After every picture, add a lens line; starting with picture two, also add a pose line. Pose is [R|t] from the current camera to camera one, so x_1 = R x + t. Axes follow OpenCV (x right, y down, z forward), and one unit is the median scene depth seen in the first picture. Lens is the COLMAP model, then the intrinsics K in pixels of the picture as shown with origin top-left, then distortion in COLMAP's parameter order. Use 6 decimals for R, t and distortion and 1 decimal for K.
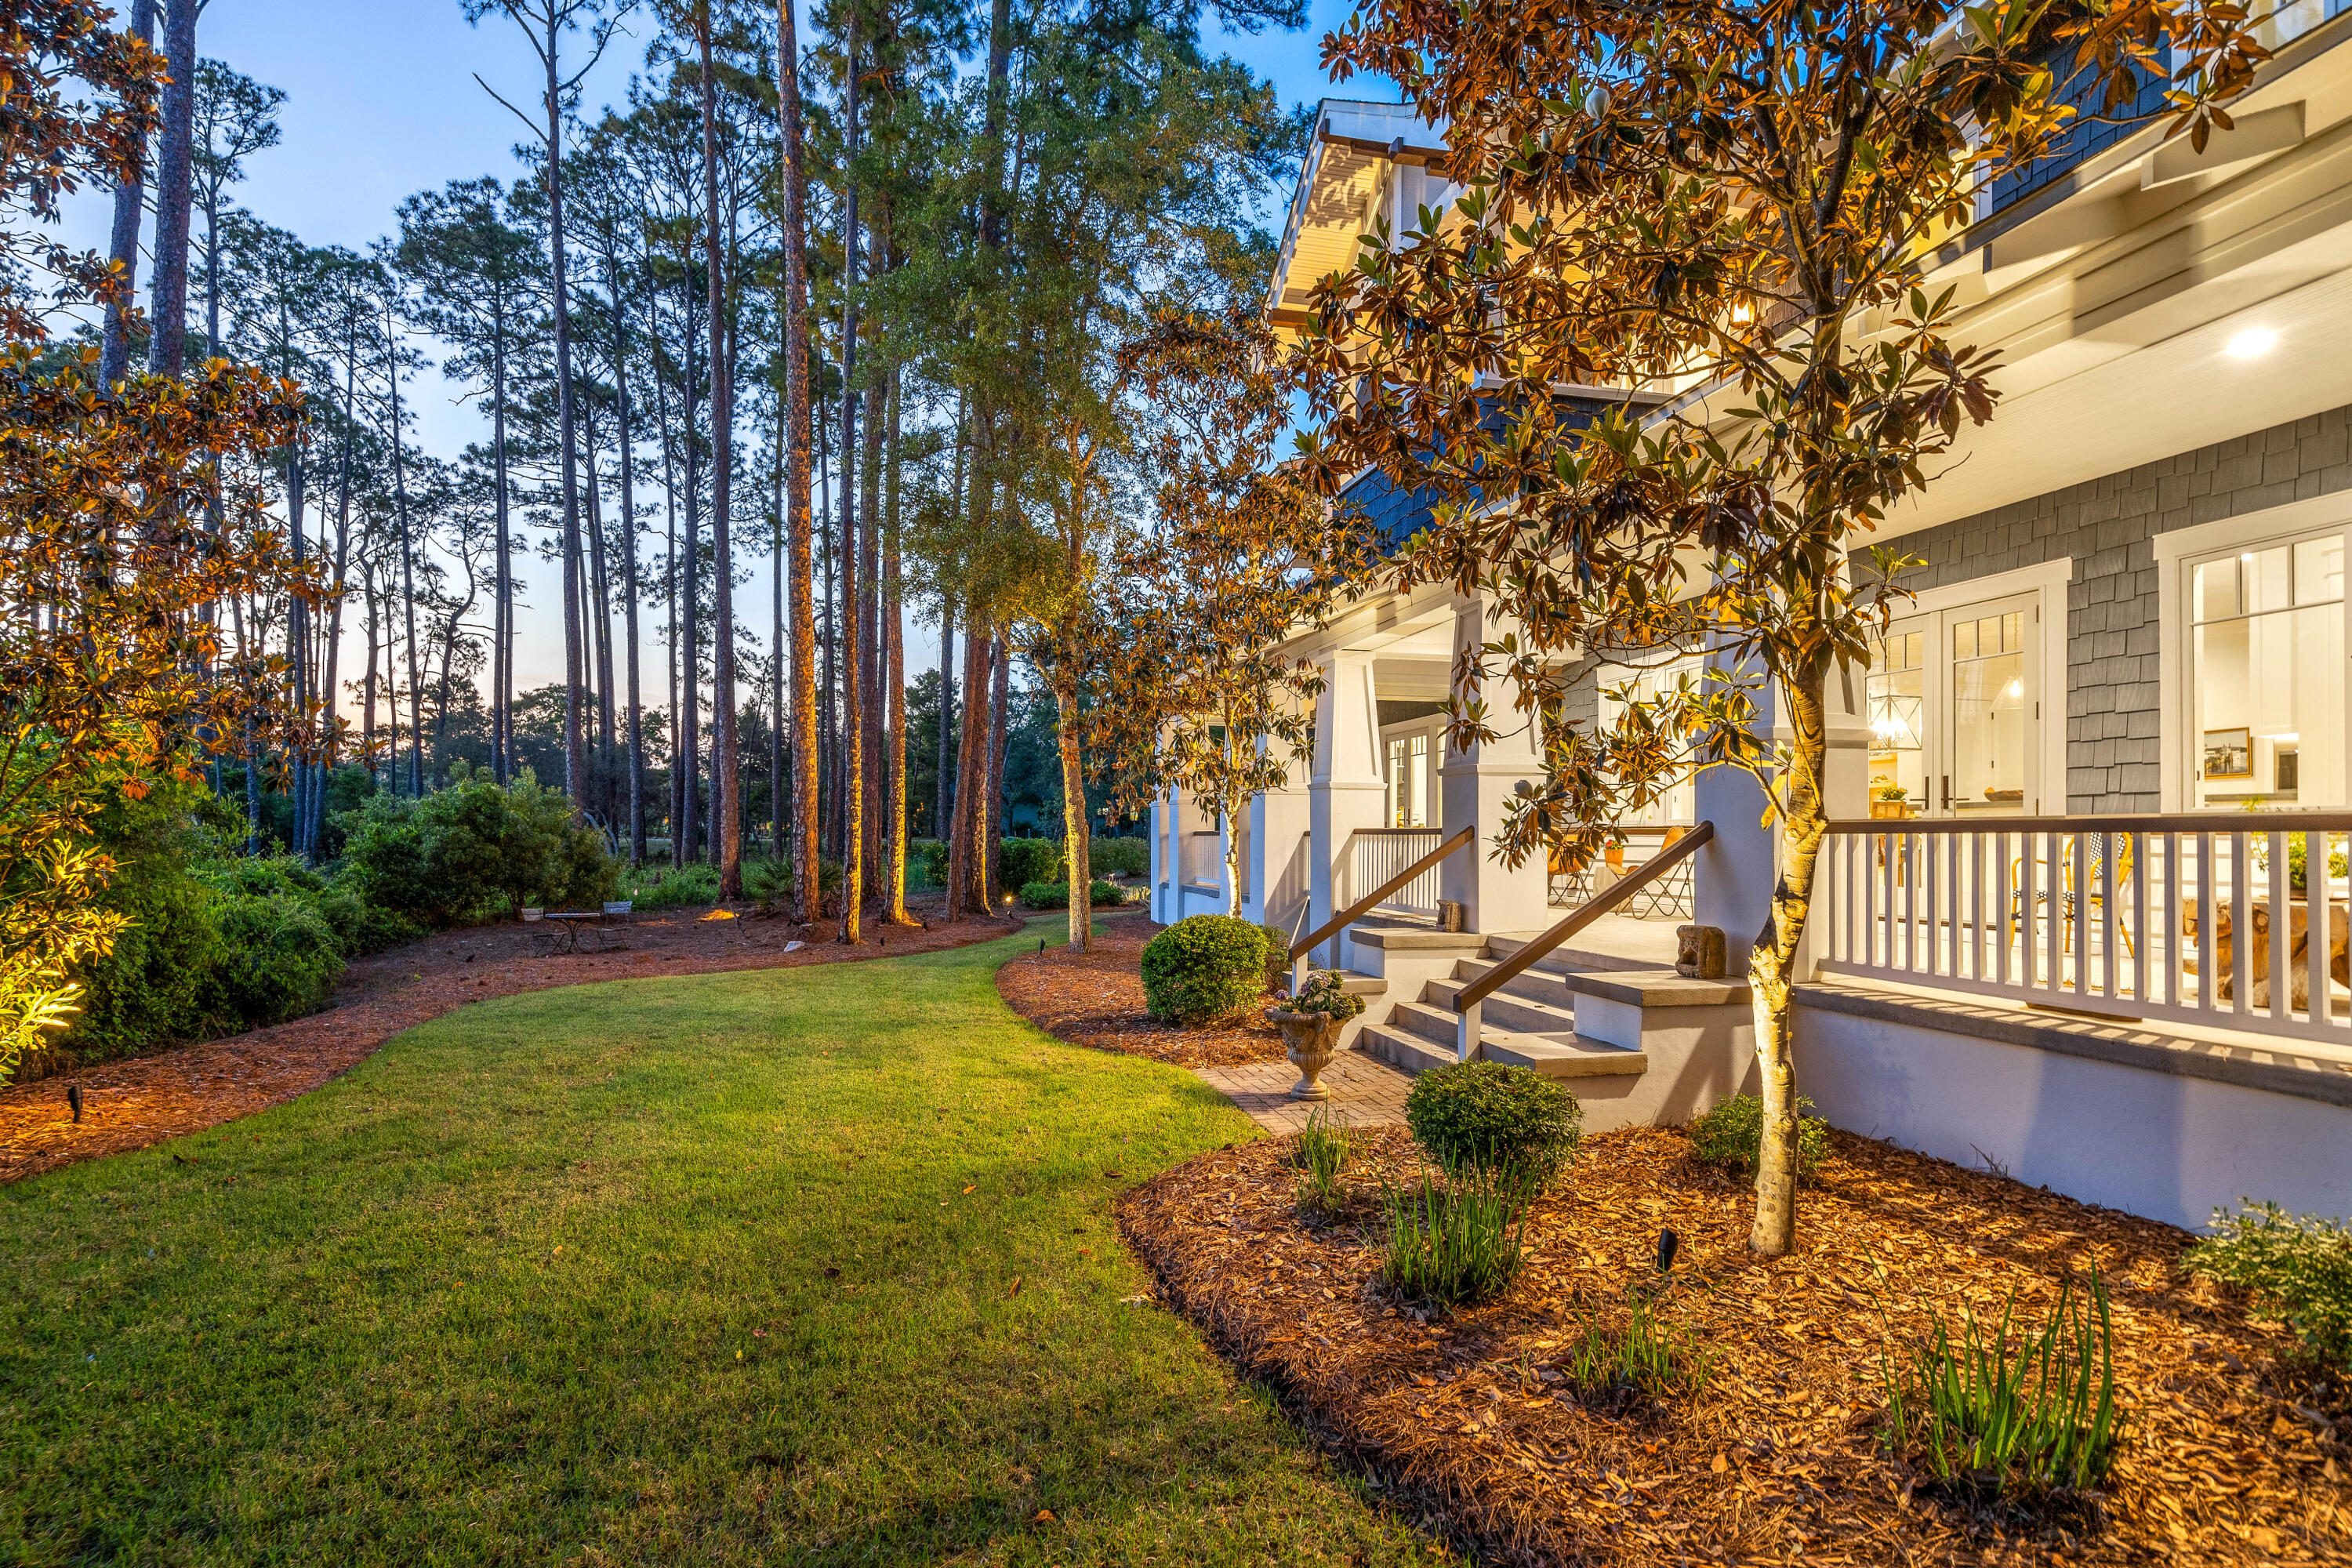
lens RADIAL K [[1242.2, 0, 1176.0], [0, 1242.2, 784.0], [0, 0, 1]] dist [-0.002752, -0.000893]
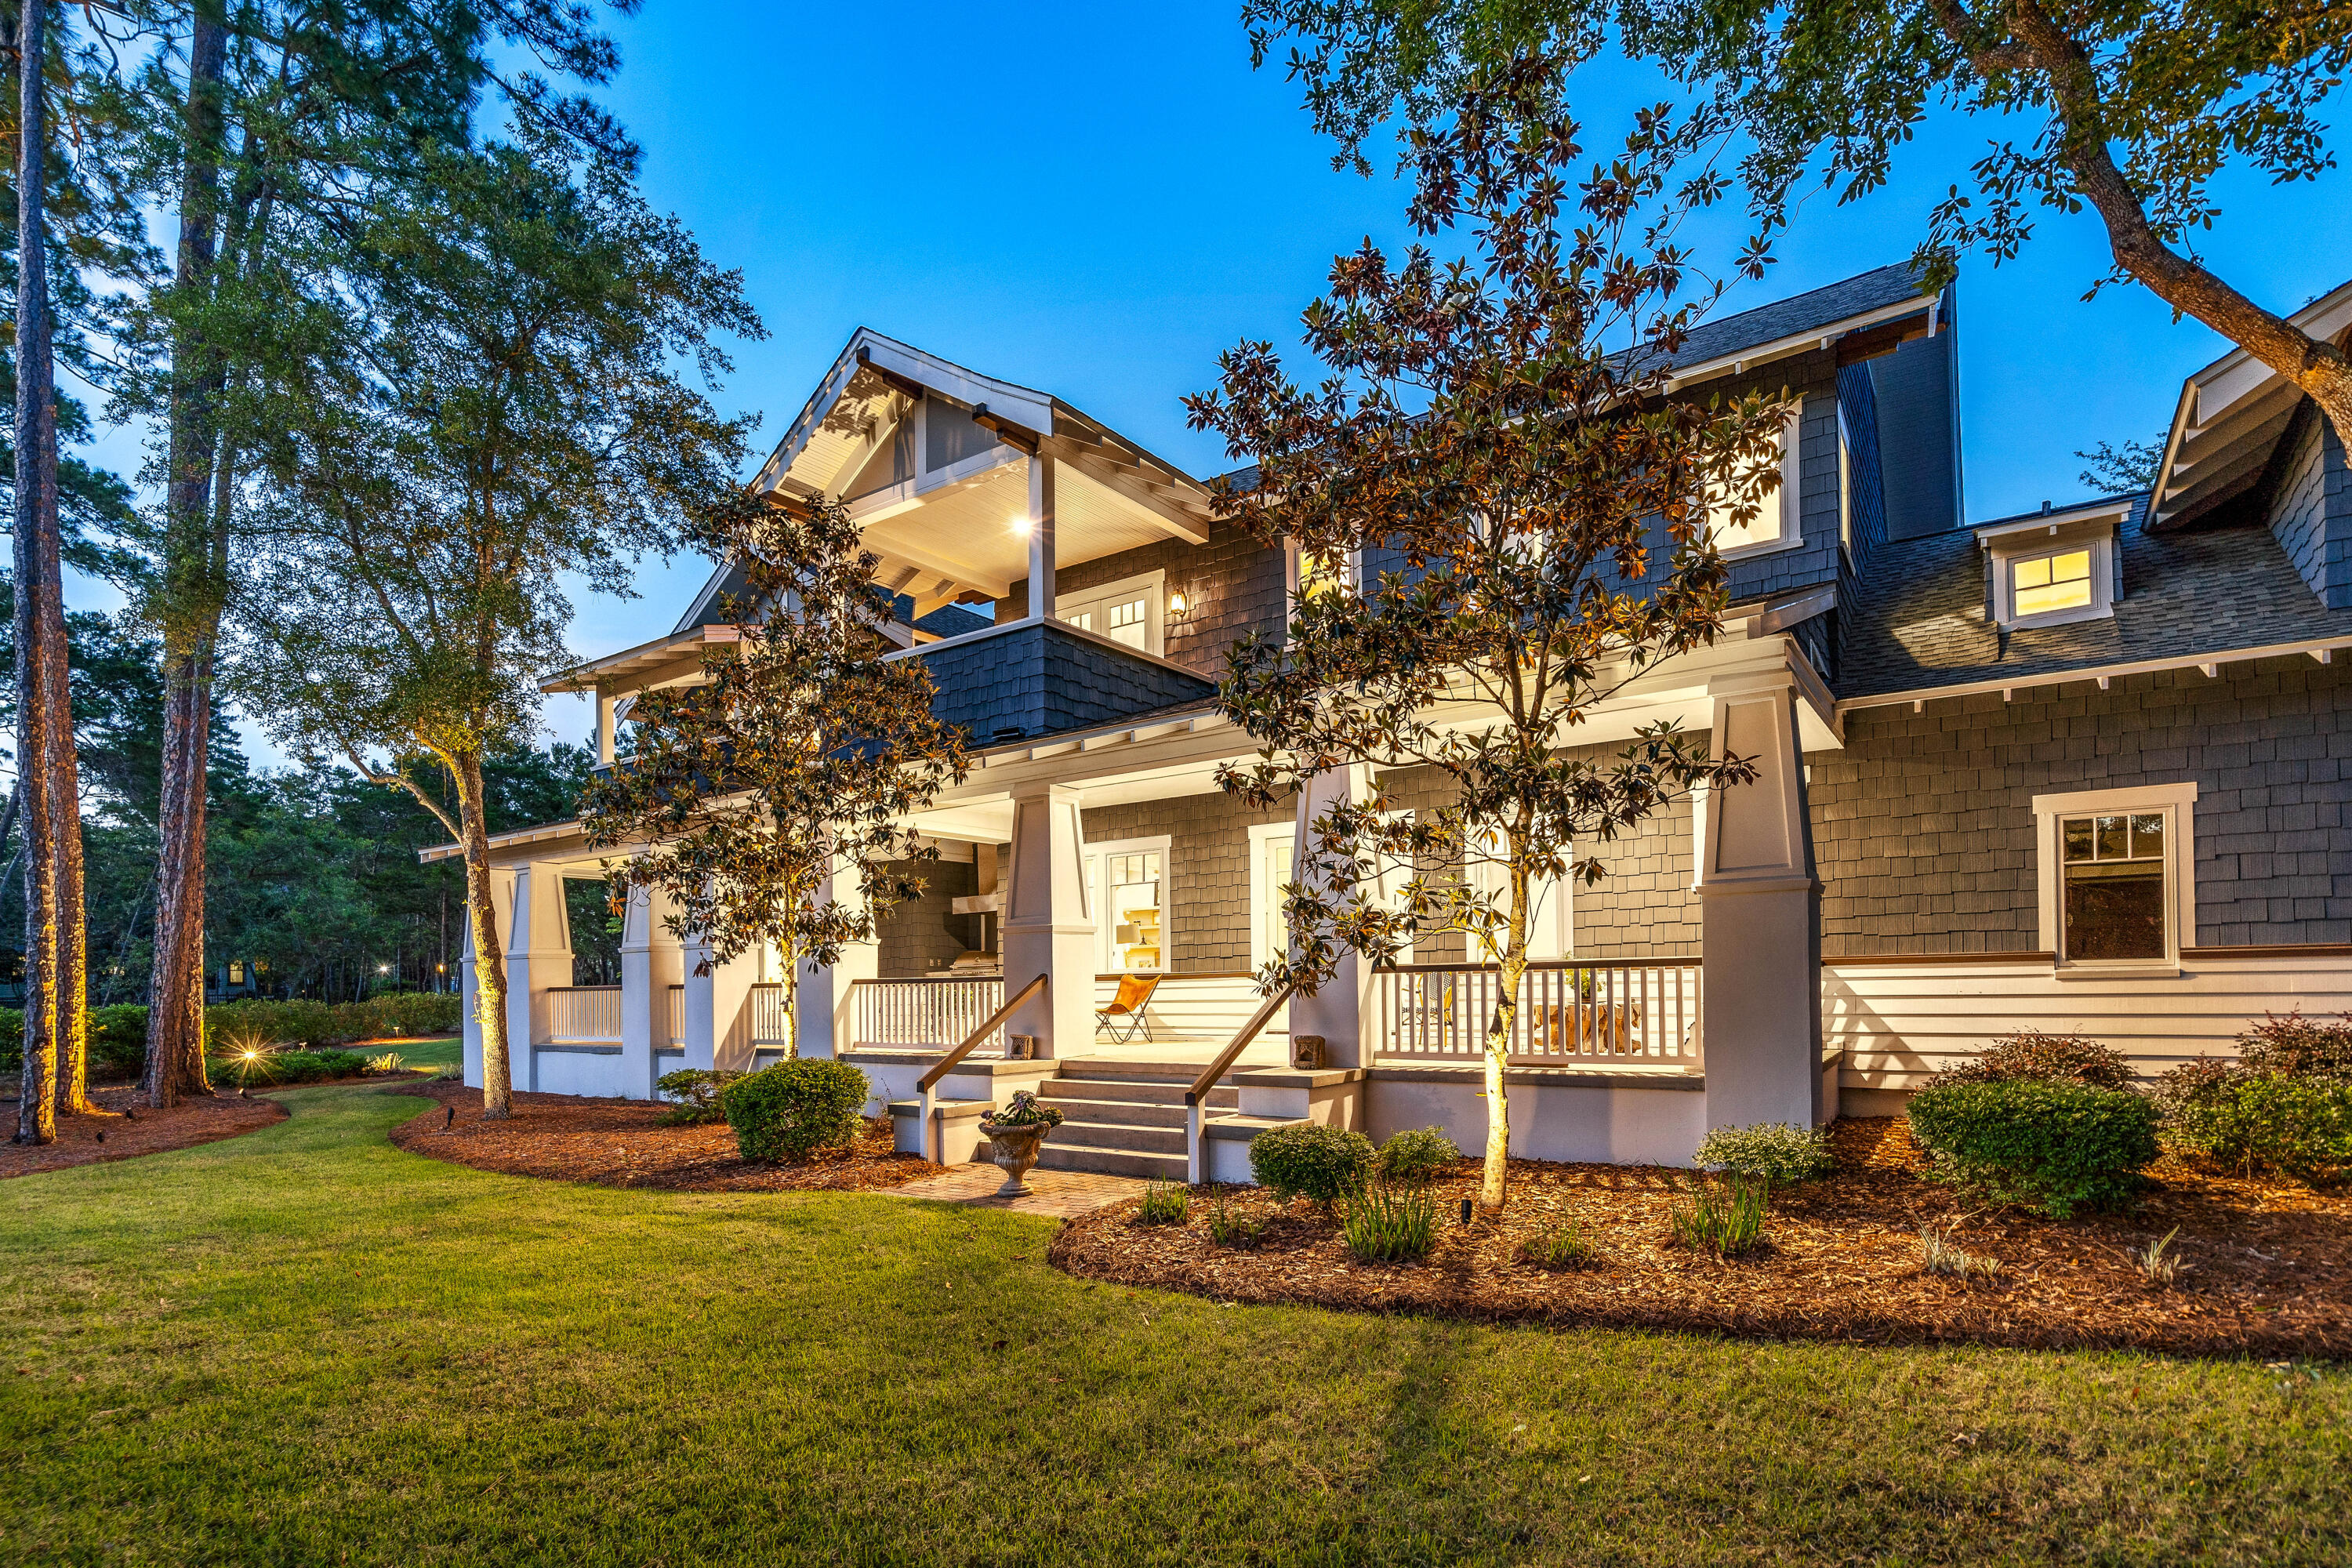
lens RADIAL K [[1179.4, 0, 1175.8], [0, 1179.4, 941.2], [0, 0, 1]] dist [0.002242, 0.000437]
pose [[0.744087, 0.010820, 0.667995, -0.620062], [-0.010137, 0.999937, -0.004906, 0.007027], [-0.668005, -0.003121, 0.744150, 0.029127]]
